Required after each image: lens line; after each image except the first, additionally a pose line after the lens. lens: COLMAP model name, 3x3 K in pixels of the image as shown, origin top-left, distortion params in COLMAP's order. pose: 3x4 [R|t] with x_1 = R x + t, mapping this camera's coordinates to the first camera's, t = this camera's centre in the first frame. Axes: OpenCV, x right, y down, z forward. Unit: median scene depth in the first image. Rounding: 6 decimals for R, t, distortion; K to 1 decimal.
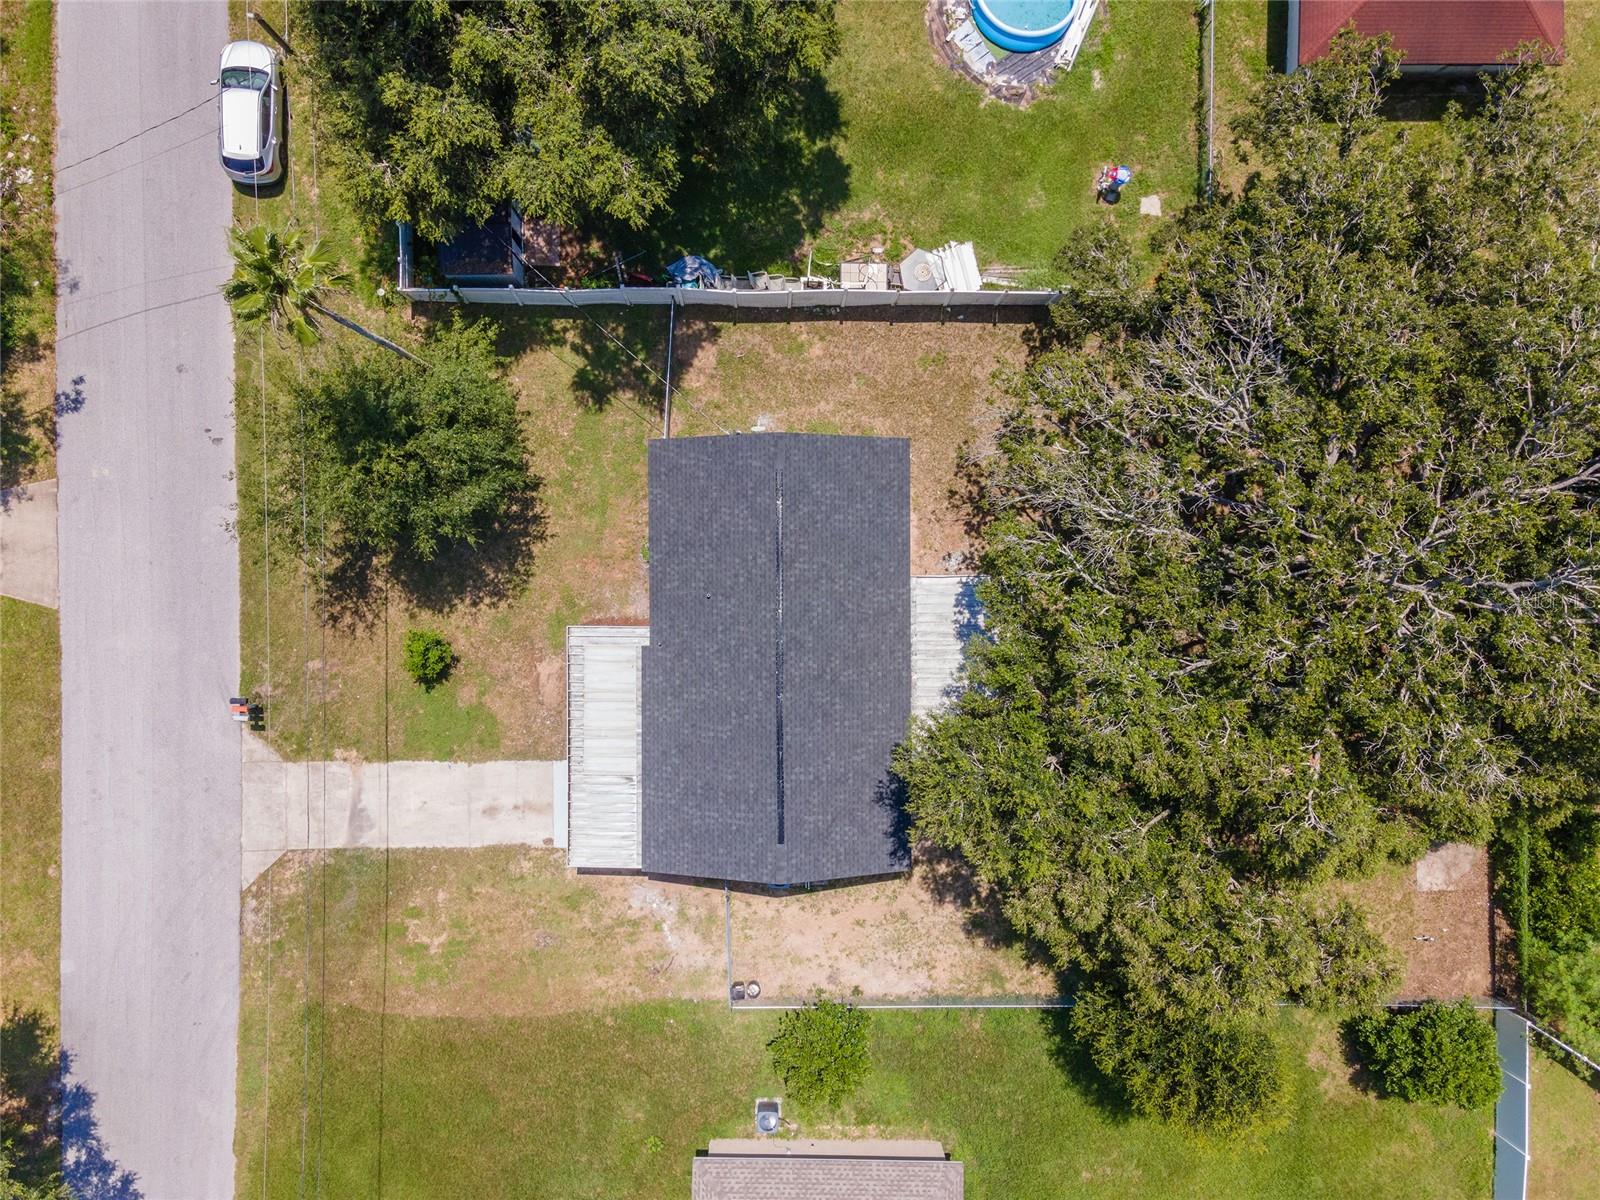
lens RADIAL K [[1184.4, 0, 800.0], [0, 1184.4, 600.0], [0, 0, 1]] dist [0.003617, 0.070430]
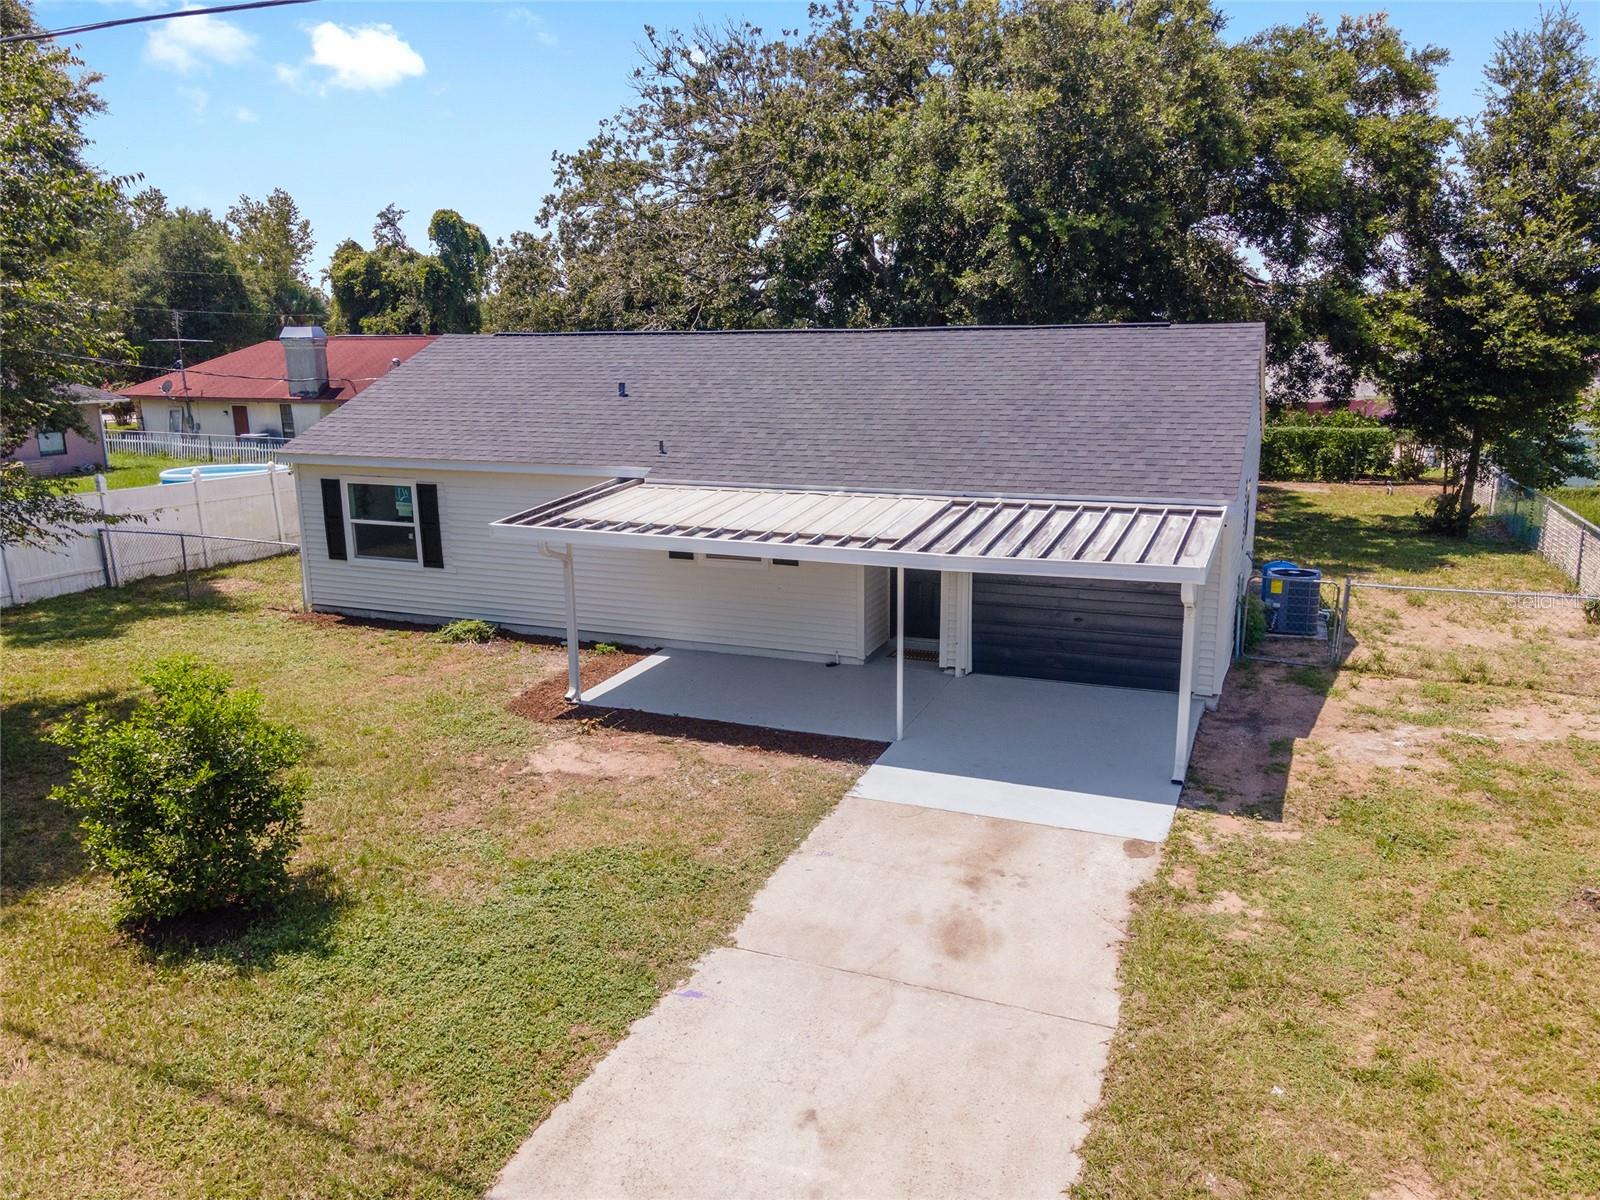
lens RADIAL K [[1202.4, 0, 800.0], [0, 1202.4, 600.0], [0, 0, 1]] dist [-0.000618, 0.078754]
pose [[0.387830, -0.205183, 0.898603, -0.459242], [0.921232, 0.054231, -0.385214, 0.233532], [0.030307, 0.977220, 0.210054, 0.893691]]
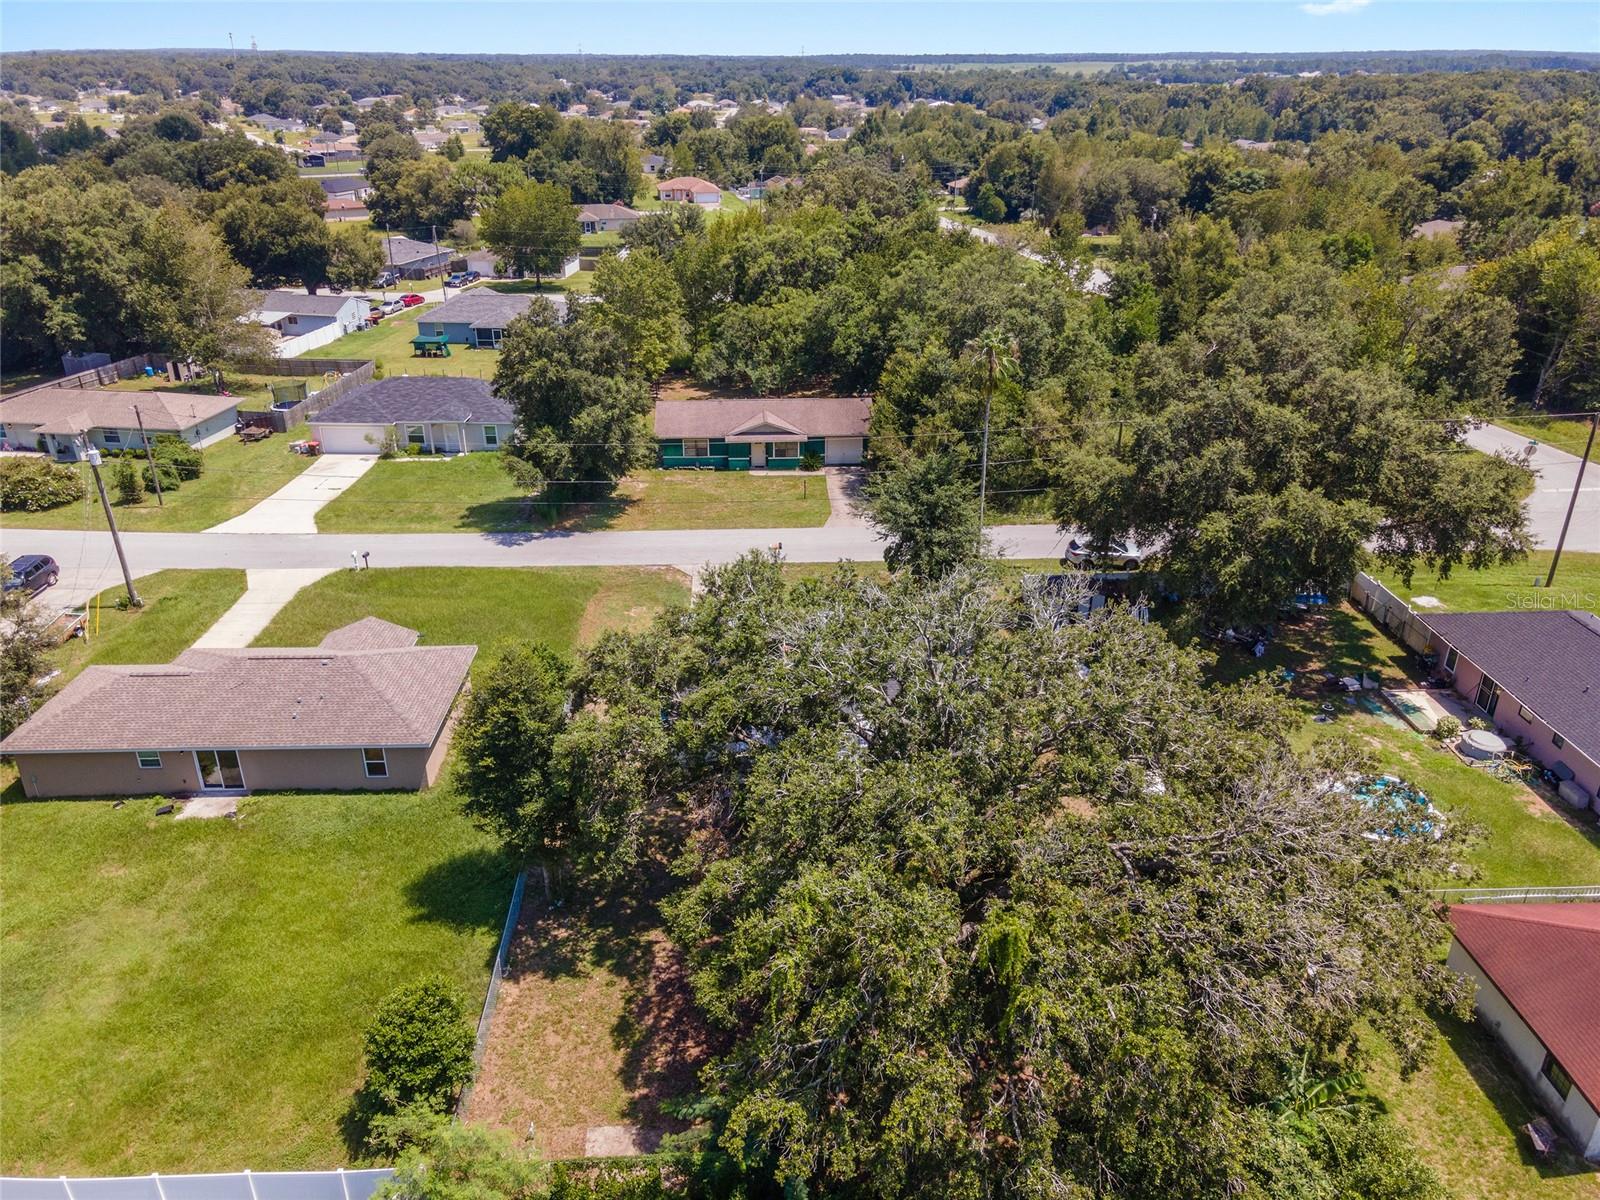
lens RADIAL K [[1174.2, 0, 791.4], [0, 1174.2, 599.2], [0, 0, 1]] dist [0.040401, -0.002203]
pose [[0.042553, 0.408872, -0.911599, 1.141464], [-0.998858, -0.002427, -0.047715, 0.143780], [-0.021721, 0.912588, 0.408302, 0.333617]]
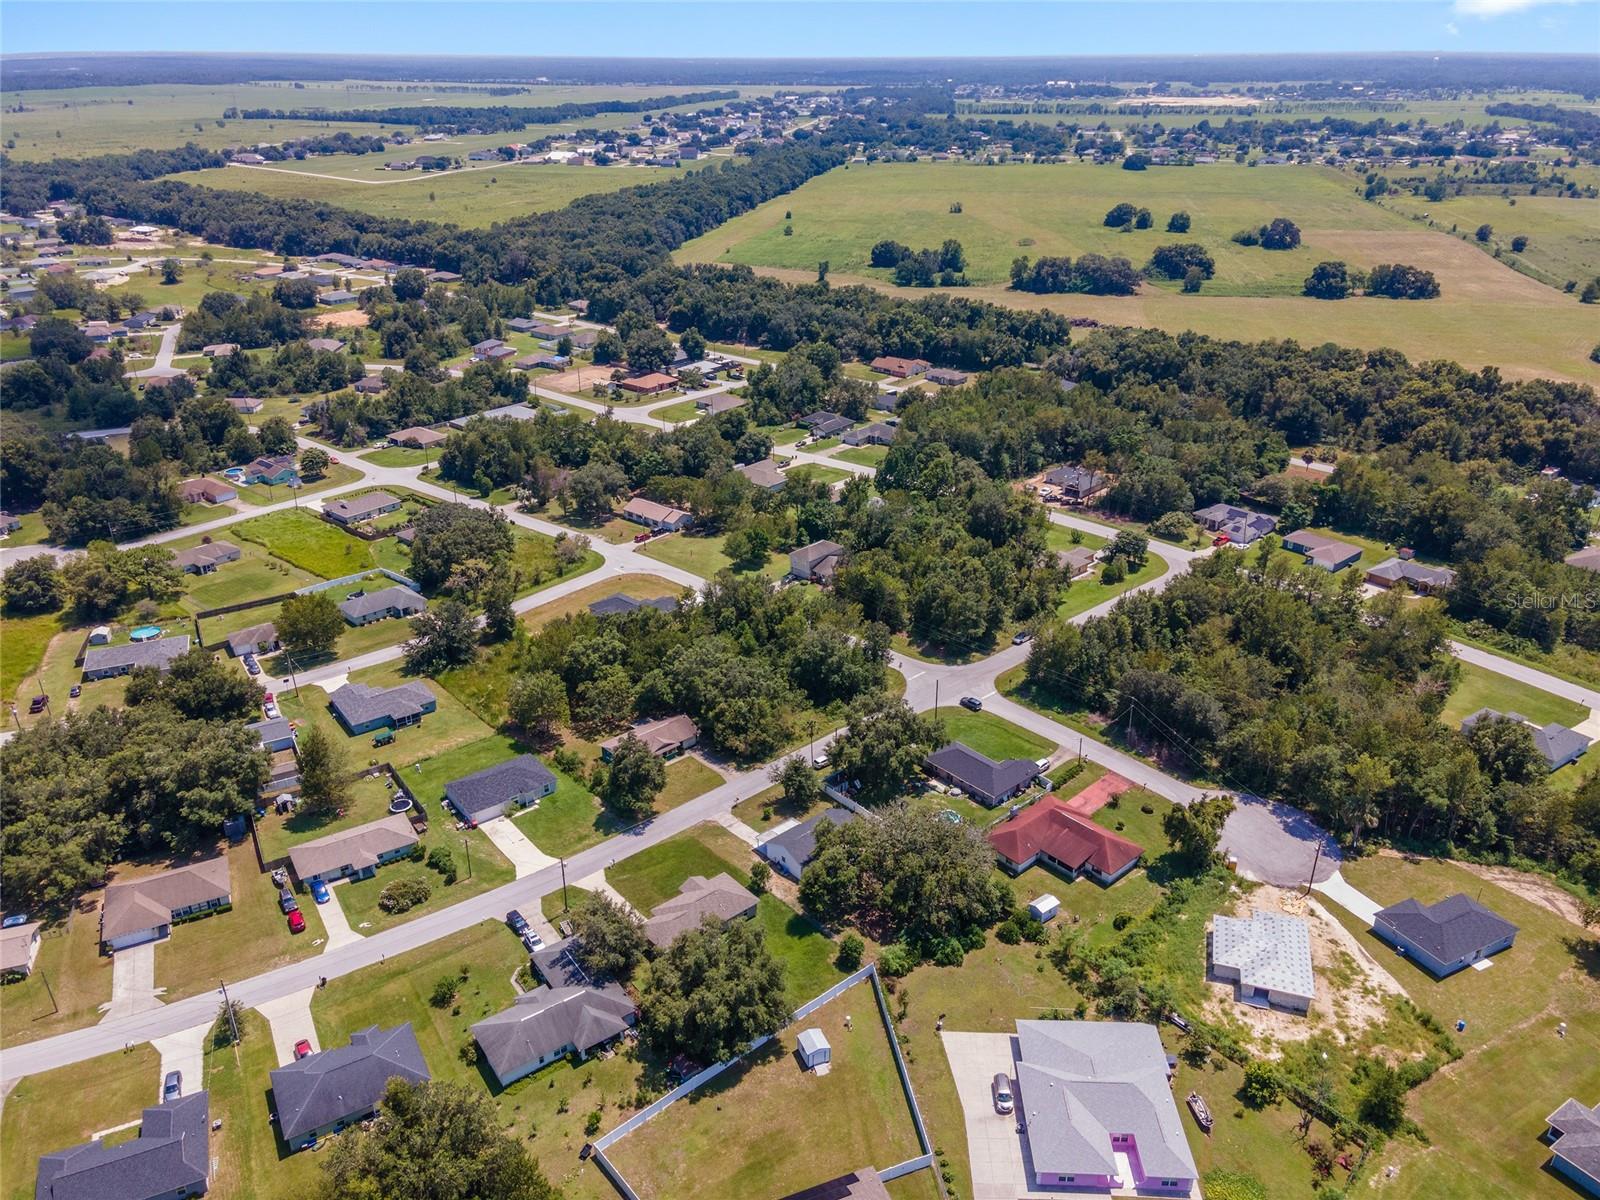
lens RADIAL K [[1184.4, 0, 800.0], [0, 1184.4, 600.0], [0, 0, 1]] dist [0.003617, 0.070430]
pose [[0.670241, 0.308020, -0.675205, 2.742059], [-0.742060, 0.264476, -0.615954, 2.662594], [-0.011150, 0.913880, 0.405832, -1.754112]]
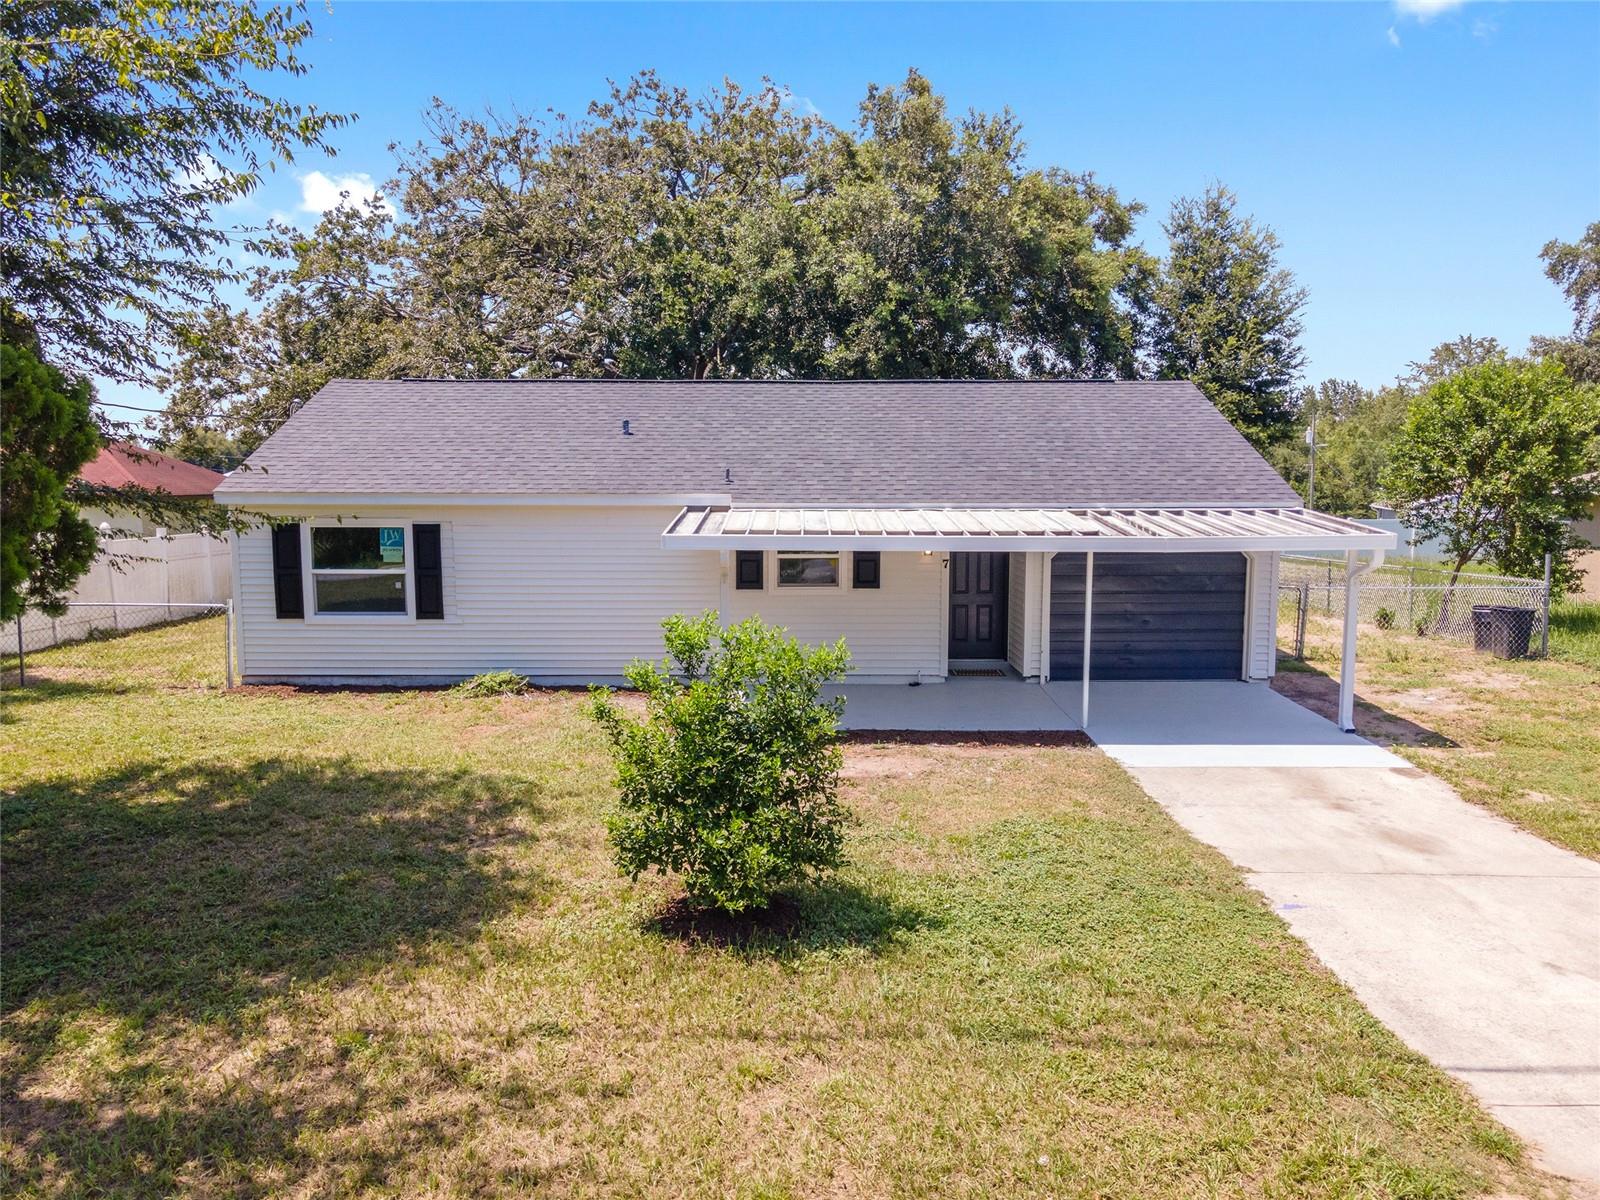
lens RADIAL K [[1184.4, 0, 800.0], [0, 1184.4, 600.0], [0, 0, 1]] dist [0.003617, 0.070430]
pose [[-0.010151, -0.107896, 0.994110, -0.494090], [0.999781, -0.019316, 0.008112, 0.055329], [0.018327, 0.993974, 0.108069, 0.925362]]
